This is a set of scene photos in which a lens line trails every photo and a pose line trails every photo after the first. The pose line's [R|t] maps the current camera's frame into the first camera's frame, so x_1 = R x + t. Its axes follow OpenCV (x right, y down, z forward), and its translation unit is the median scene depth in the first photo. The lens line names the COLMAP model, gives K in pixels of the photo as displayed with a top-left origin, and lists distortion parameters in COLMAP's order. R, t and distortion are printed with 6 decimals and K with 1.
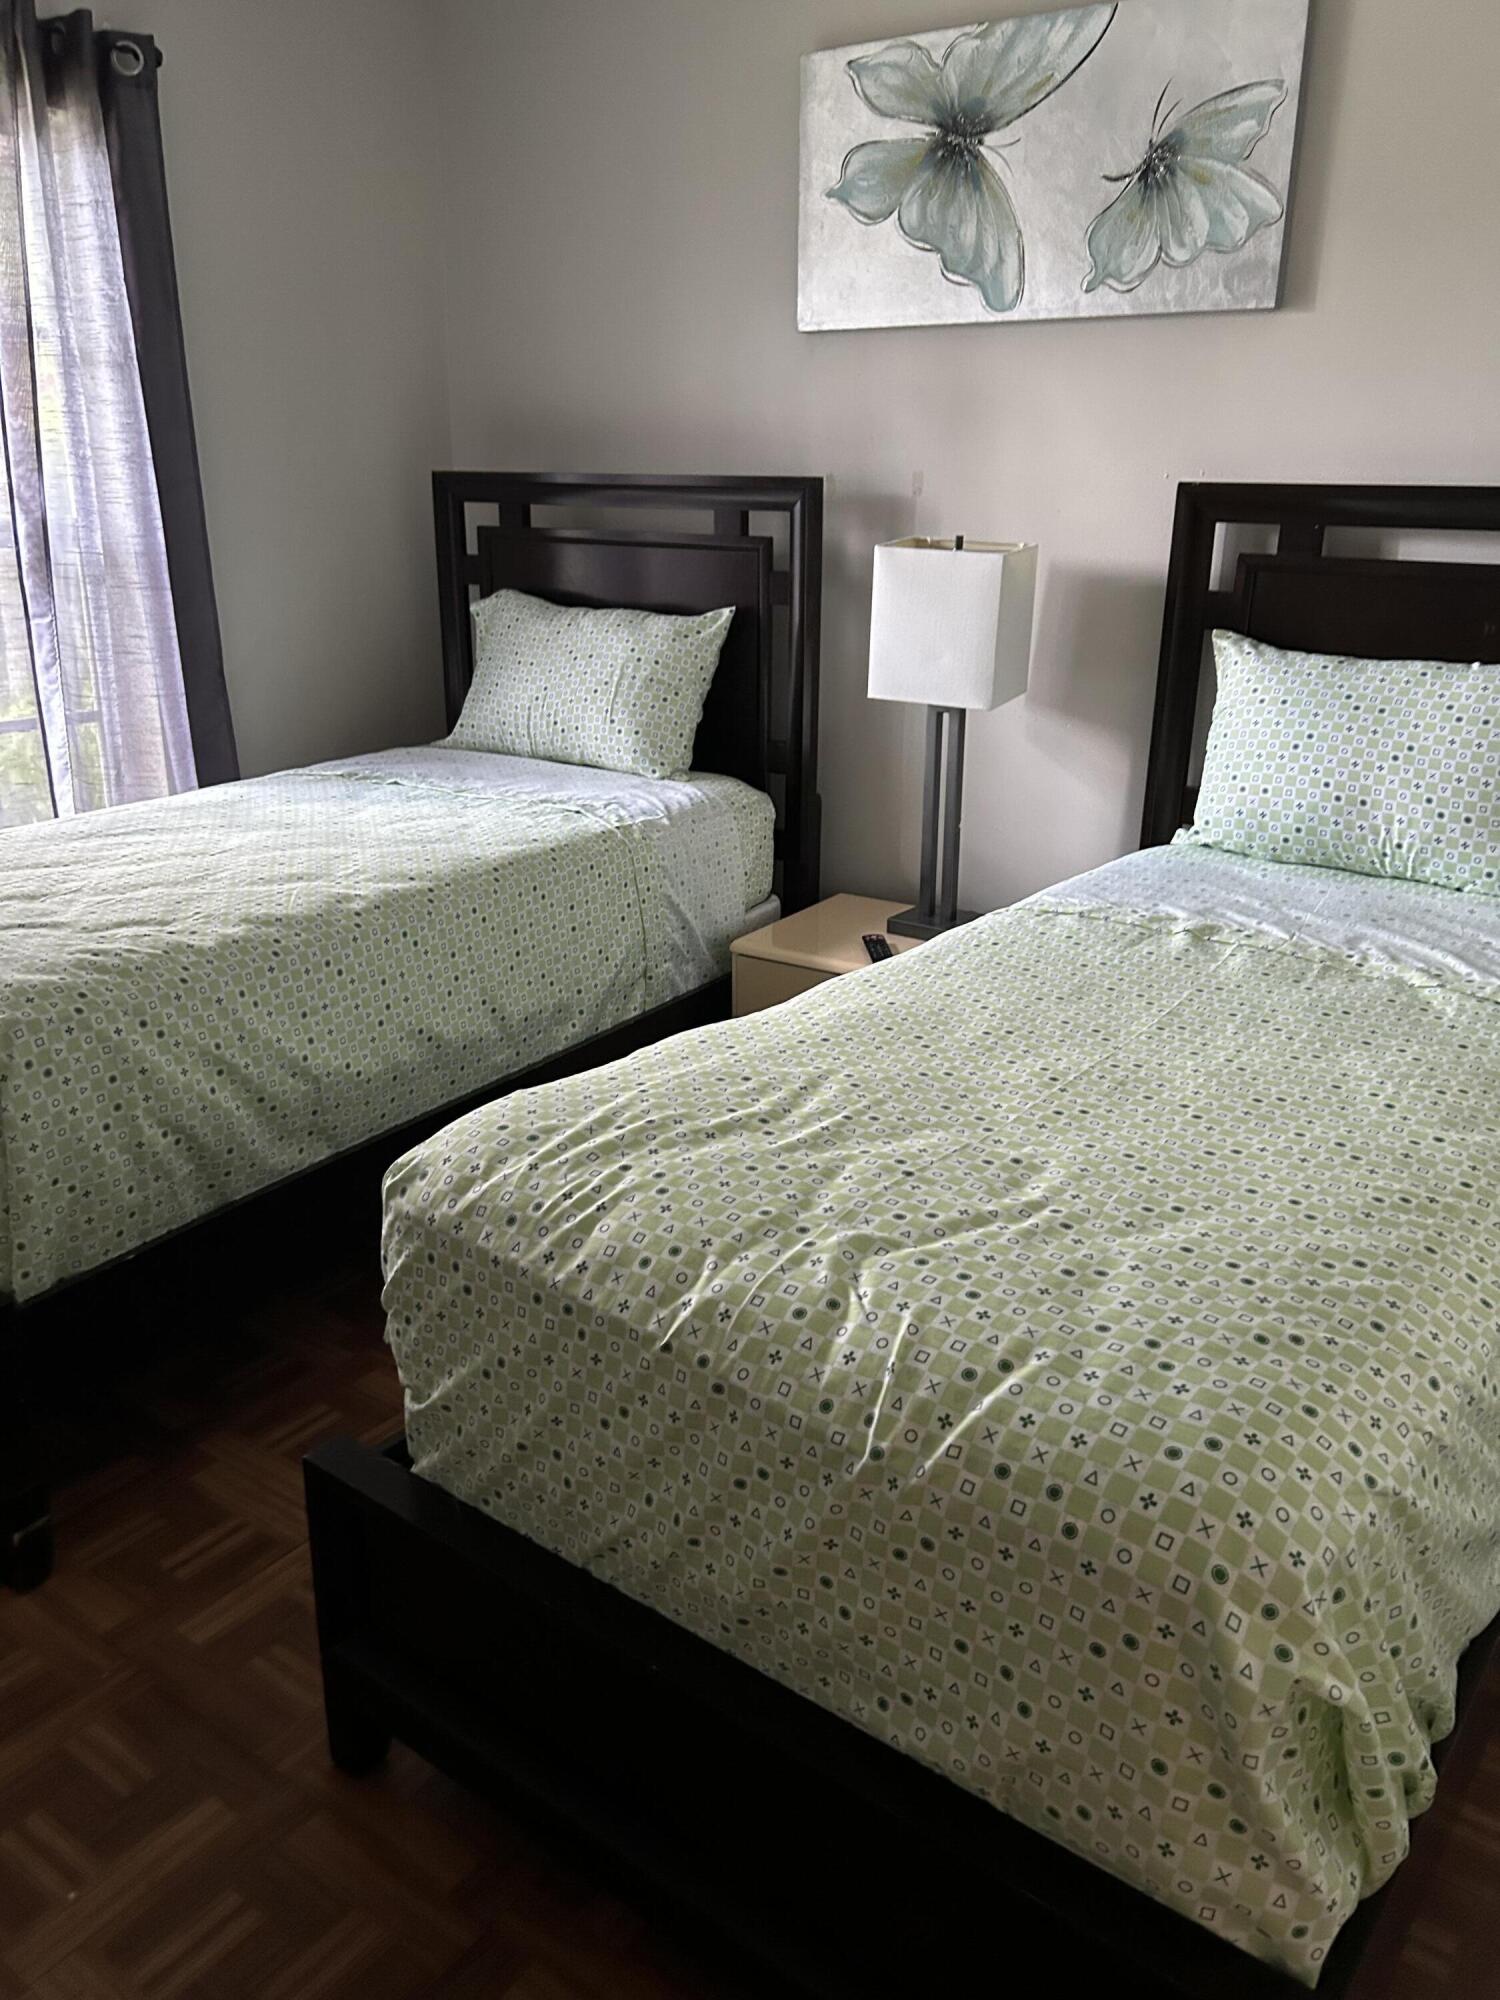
lens RADIAL K [[1512.2, 0, 744.3], [0, 1512.2, 996.8], [0, 0, 1]] dist [0.041305, -0.046116]
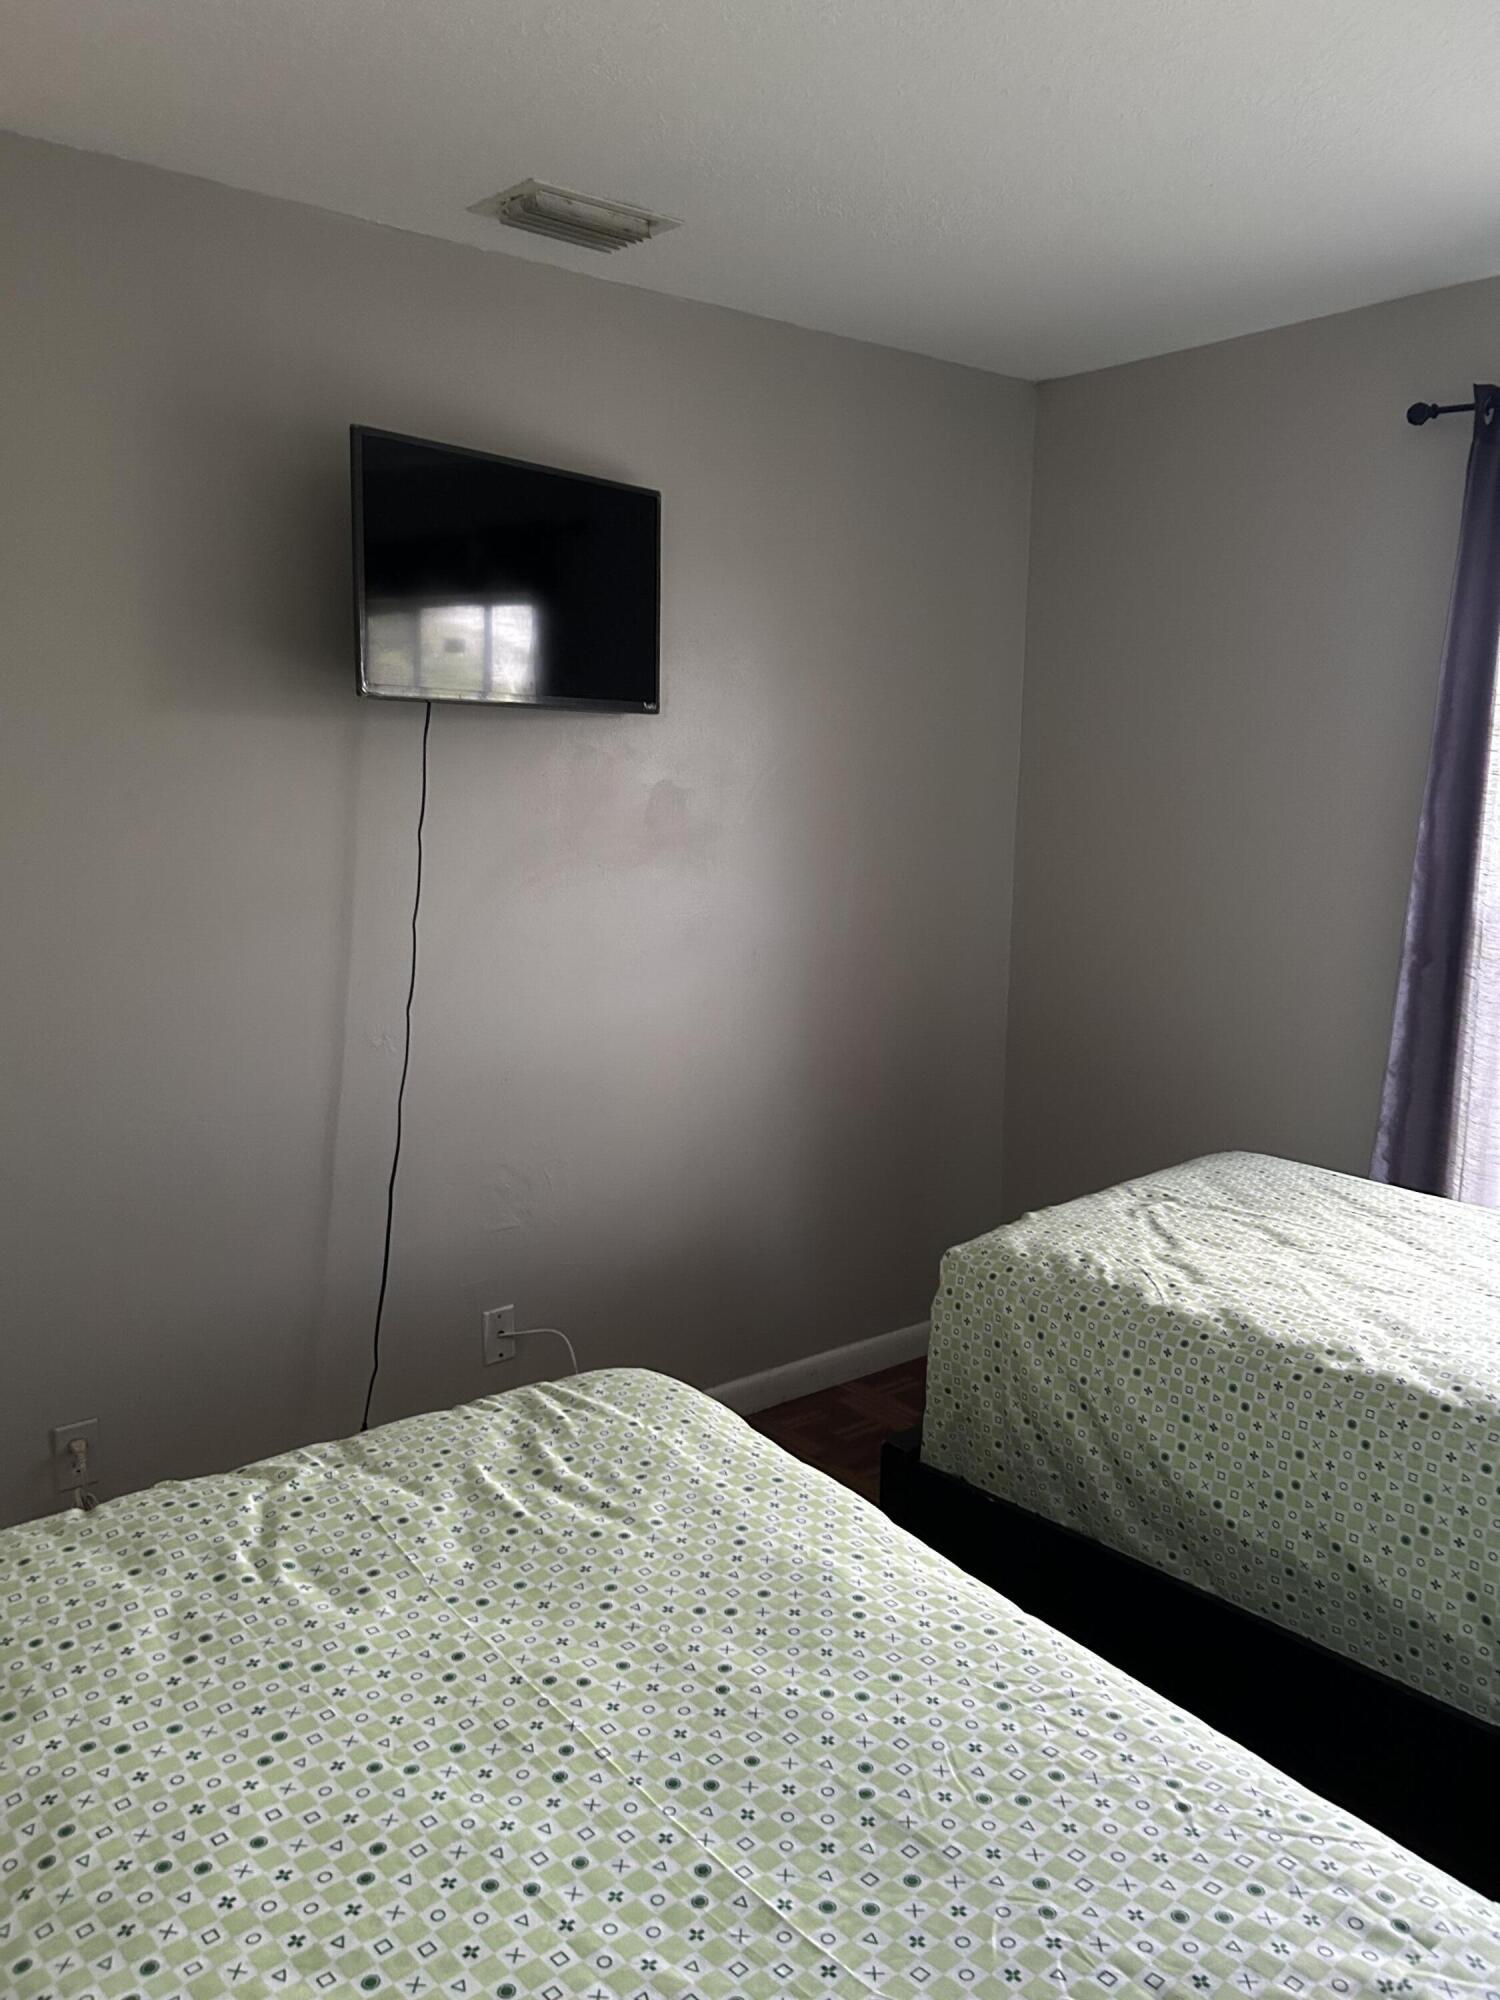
lens RADIAL K [[1512.2, 0, 743.7], [0, 1512.2, 1000.4], [0, 0, 1]] dist [0.041305, -0.046116]
pose [[-0.265443, 0.135622, -0.954540, 0.896809], [-0.328050, 0.918278, 0.221695, -0.477777], [0.906600, 0.371984, -0.199259, 1.166171]]
